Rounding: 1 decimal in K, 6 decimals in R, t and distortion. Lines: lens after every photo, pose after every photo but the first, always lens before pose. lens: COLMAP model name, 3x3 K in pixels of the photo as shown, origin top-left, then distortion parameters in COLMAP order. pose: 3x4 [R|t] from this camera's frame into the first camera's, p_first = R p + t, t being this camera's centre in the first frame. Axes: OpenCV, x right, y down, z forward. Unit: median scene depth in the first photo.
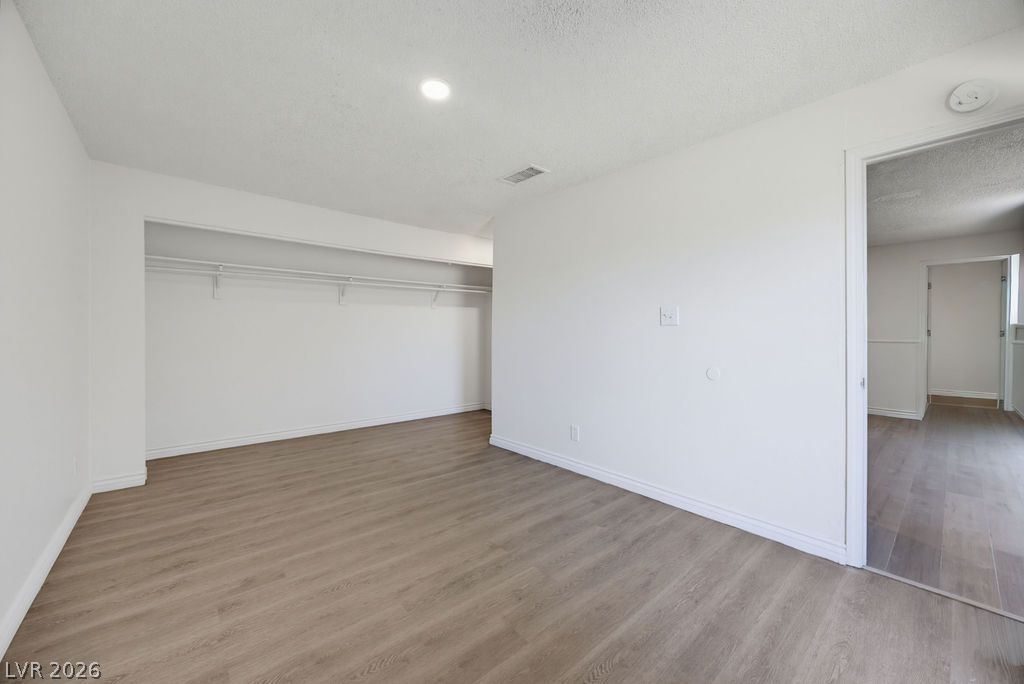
lens RADIAL K [[391.8, 0, 511.1], [0, 391.8, 340.2], [0, 0, 1]] dist [-0.016872, 0.002988]
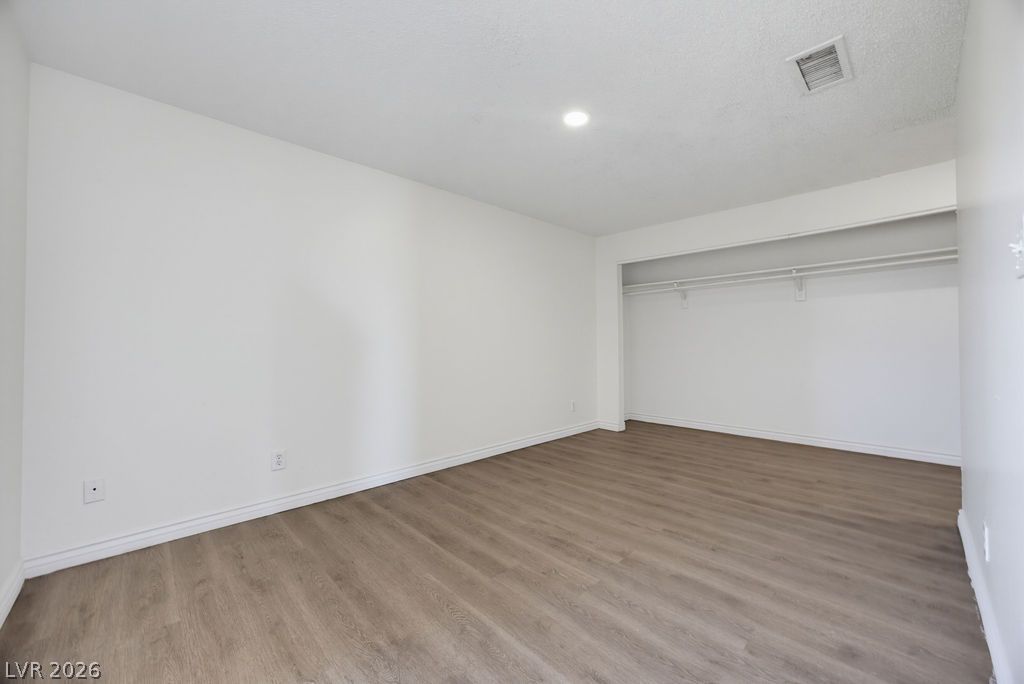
lens RADIAL K [[391.8, 0, 517.7], [0, 391.8, 337.4], [0, 0, 1]] dist [-0.016872, 0.002988]
pose [[0.059403, -0.019320, -0.998047, 0.719033], [-0.007613, 0.999775, -0.019806, 0.027643], [0.998205, 0.008775, 0.059243, 0.564555]]
